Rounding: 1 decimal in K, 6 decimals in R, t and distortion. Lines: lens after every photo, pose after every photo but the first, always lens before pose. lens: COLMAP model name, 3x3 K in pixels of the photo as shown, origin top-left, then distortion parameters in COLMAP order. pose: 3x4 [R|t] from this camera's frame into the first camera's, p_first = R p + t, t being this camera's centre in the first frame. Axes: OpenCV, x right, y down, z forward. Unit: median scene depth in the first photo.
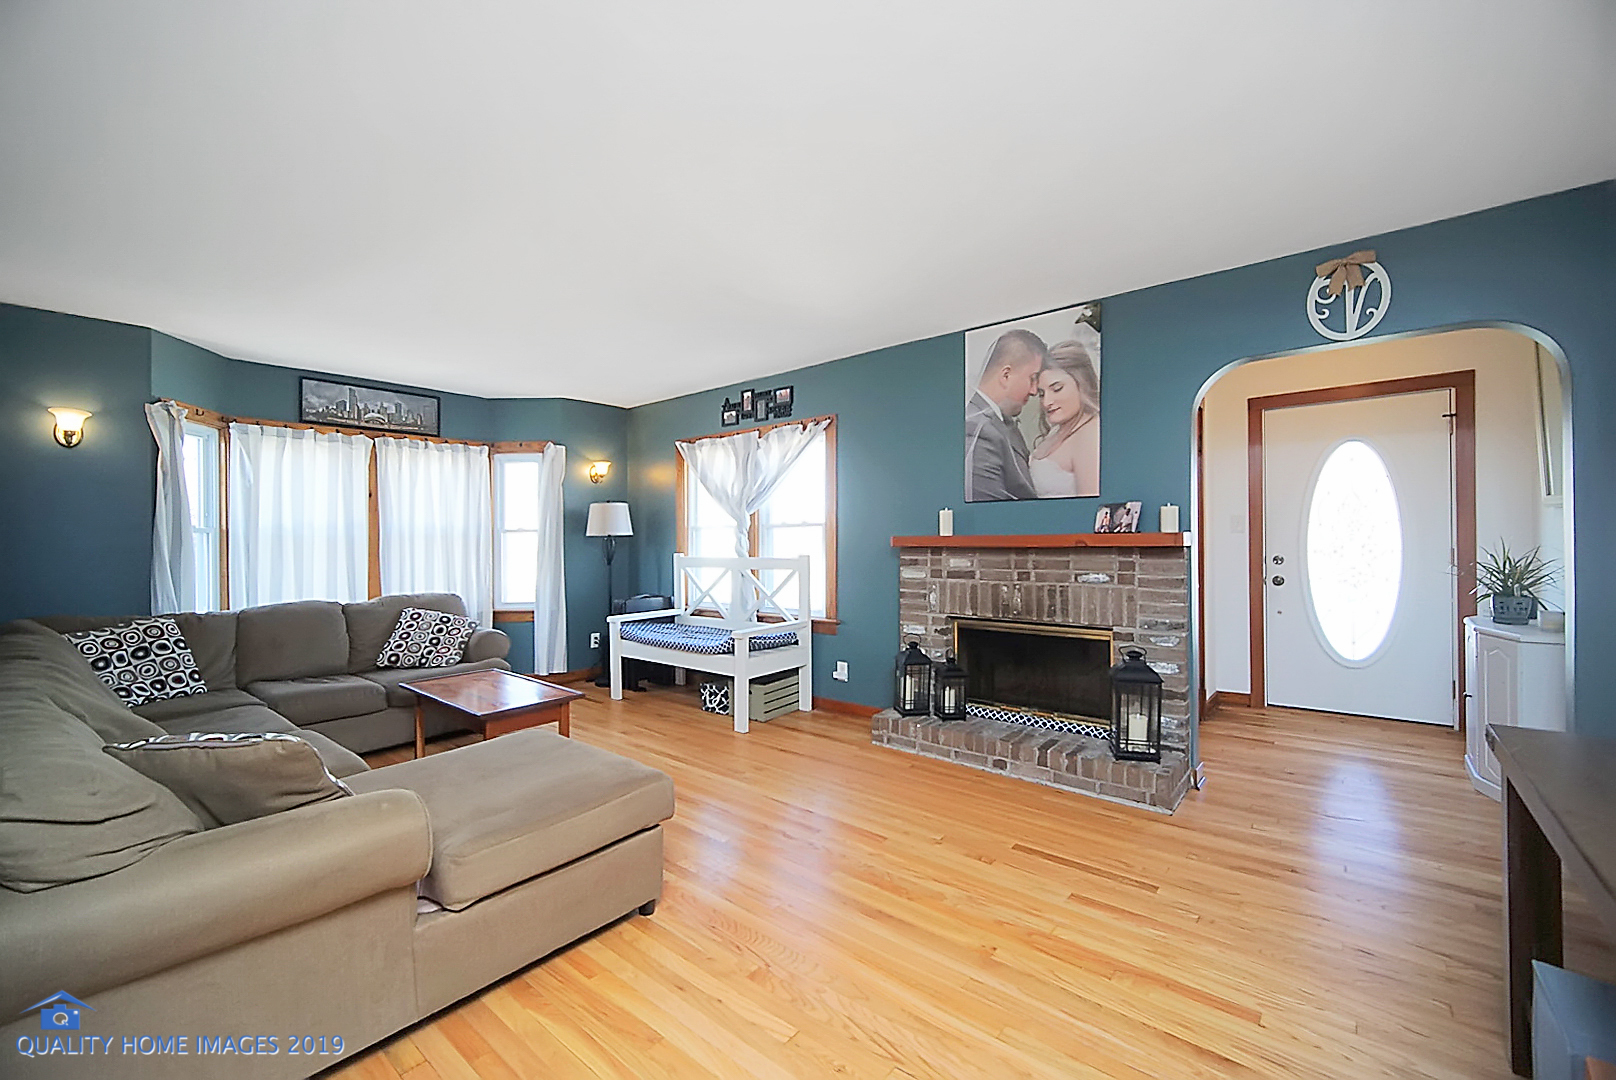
lens RADIAL K [[653.3, 0, 804.4], [0, 653.3, 543.5], [0, 0, 1]] dist [0.000525, 0.000373]
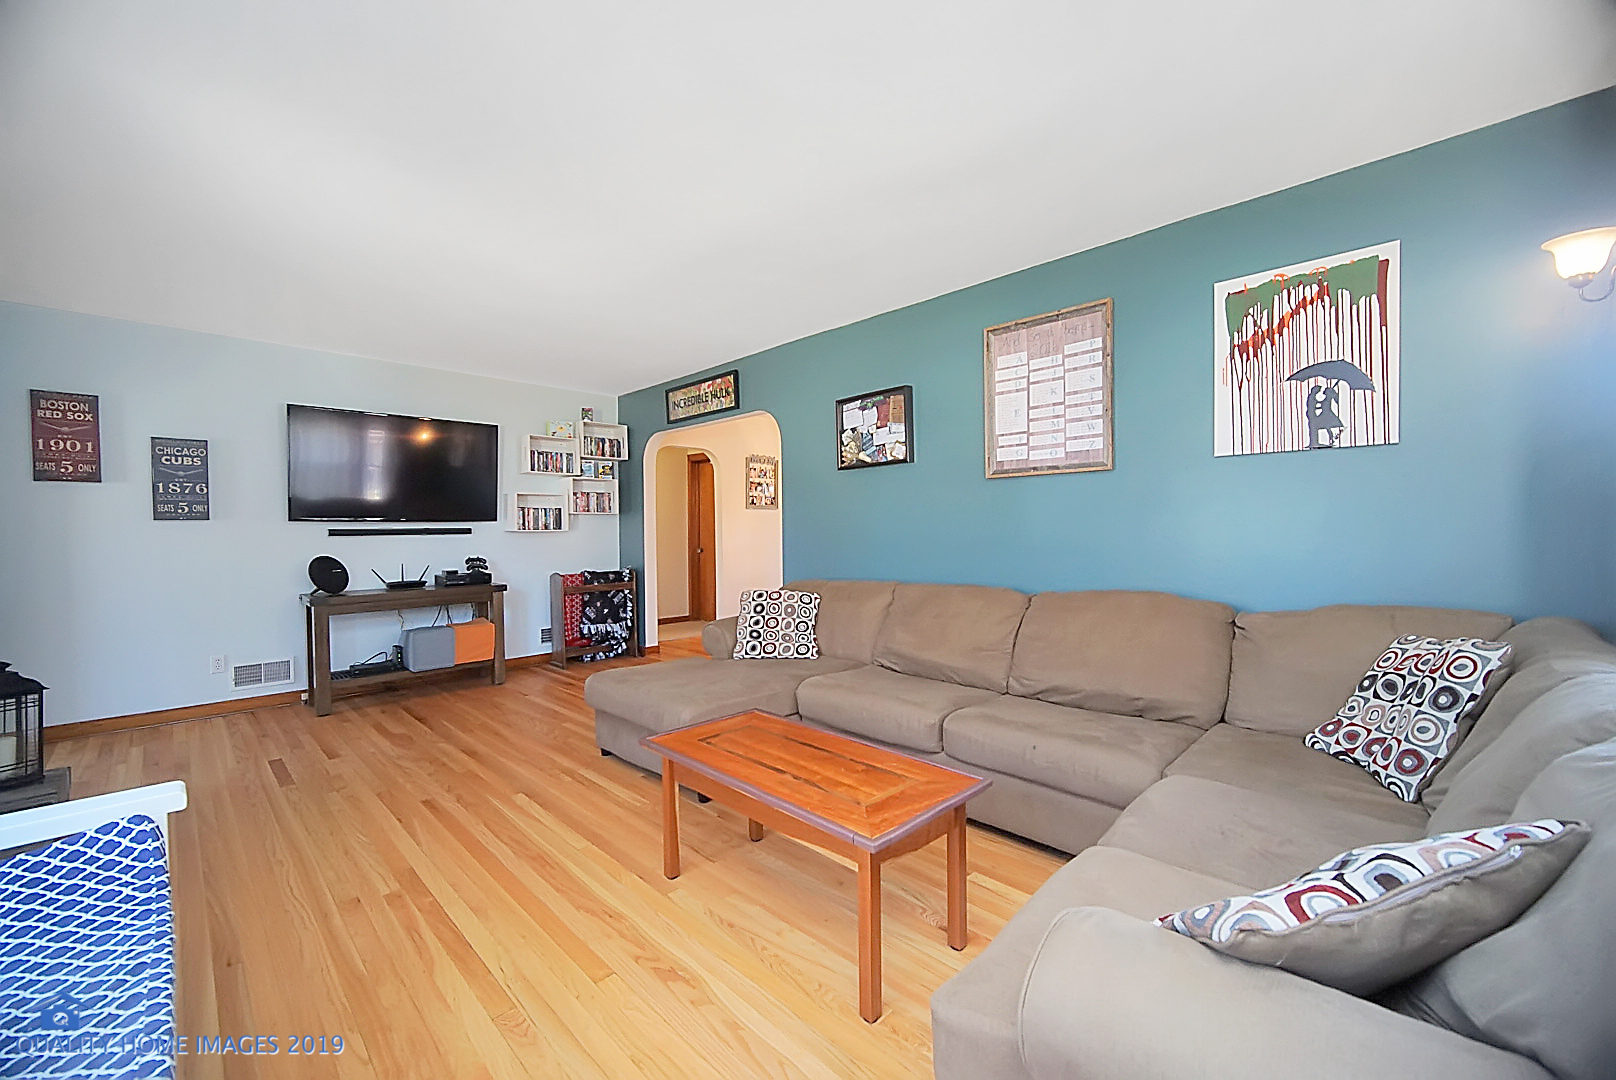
lens RADIAL K [[653.3, 0, 793.8], [0, 653.3, 527.6], [0, 0, 1]] dist [0.000525, 0.000373]
pose [[-0.995060, 0.023227, 0.096515, -0.520021], [0.023201, 0.999730, -0.001398, 0.016770], [-0.096521, 0.000848, -0.995331, 1.538211]]
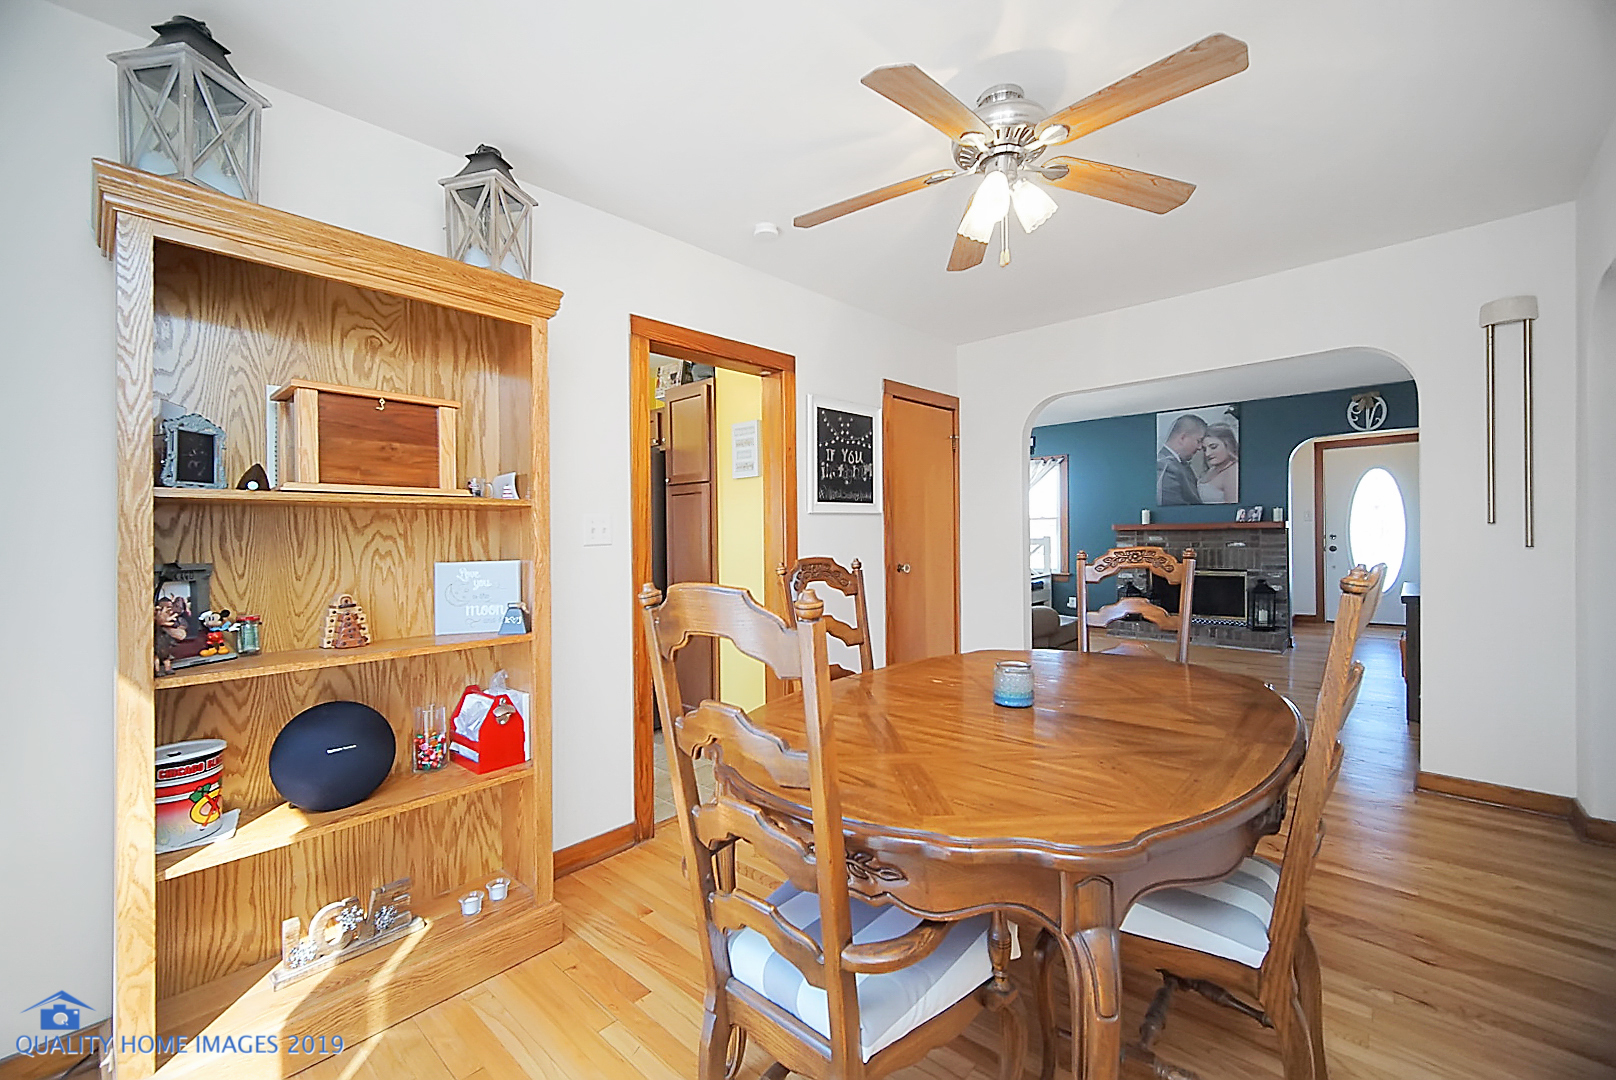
lens RADIAL K [[653.3, 0, 808.3], [0, 653.3, 540.3], [0, 0, 1]] dist [0.000525, 0.000373]
pose [[0.998920, -0.006773, -0.045965, -0.716280], [0.007016, 0.999962, 0.005128, 0.019008], [0.045929, -0.005445, 0.998930, -0.973291]]
